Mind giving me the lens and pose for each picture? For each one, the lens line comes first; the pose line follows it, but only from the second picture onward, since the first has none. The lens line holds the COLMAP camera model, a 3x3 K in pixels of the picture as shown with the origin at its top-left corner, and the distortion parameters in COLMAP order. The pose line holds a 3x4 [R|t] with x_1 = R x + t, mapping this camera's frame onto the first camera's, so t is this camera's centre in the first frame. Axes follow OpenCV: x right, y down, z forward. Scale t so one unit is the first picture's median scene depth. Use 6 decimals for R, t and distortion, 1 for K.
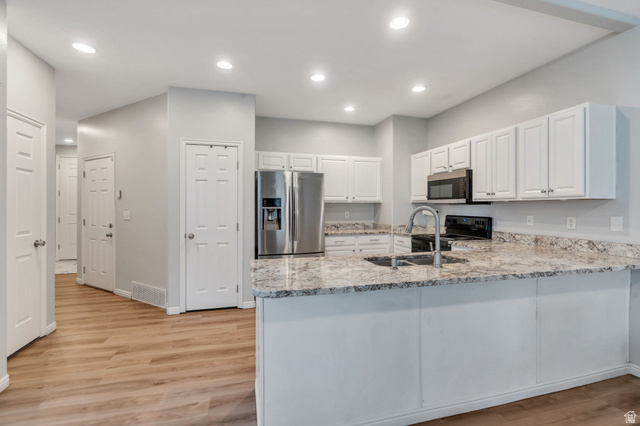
lens RADIAL K [[293.4, 0, 322.7], [0, 293.4, 208.4], [0, 0, 1]] dist [0.001730, 0.000219]
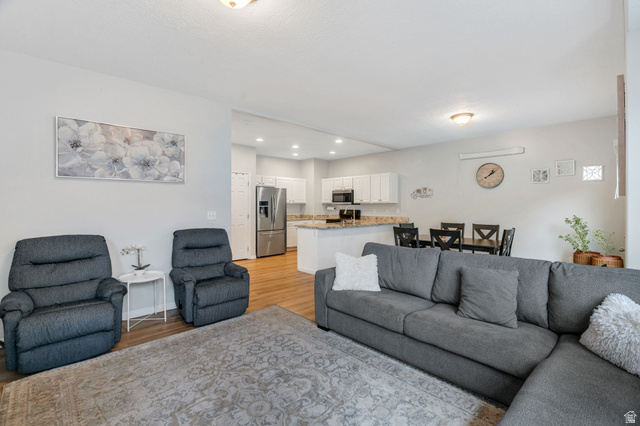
lens RADIAL K [[293.4, 0, 321.0], [0, 293.4, 211.7], [0, 0, 1]] dist [0.001730, 0.000219]
pose [[0.885504, -0.008667, 0.464552, -0.766006], [0.002905, 0.999910, 0.013118, 0.010674], [-0.464623, -0.010266, 0.885449, -0.903042]]
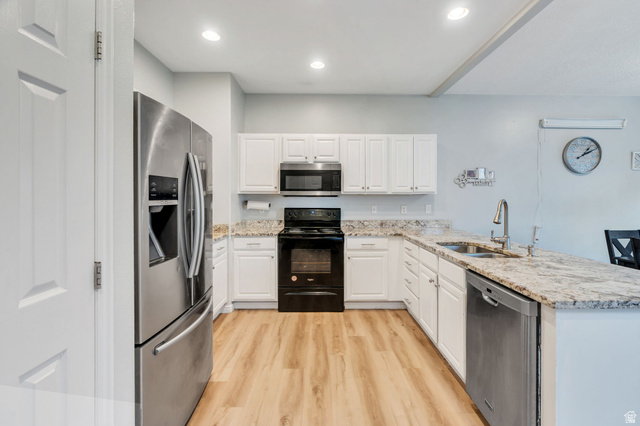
lens RADIAL K [[293.4, 0, 323.7], [0, 293.4, 197.5], [0, 0, 1]] dist [0.001730, 0.000219]
pose [[0.251960, 0.003662, 0.967731, -0.507349], [0.005125, 0.999974, -0.005118, -0.005431], [-0.967724, 0.006249, 0.251935, 0.742815]]
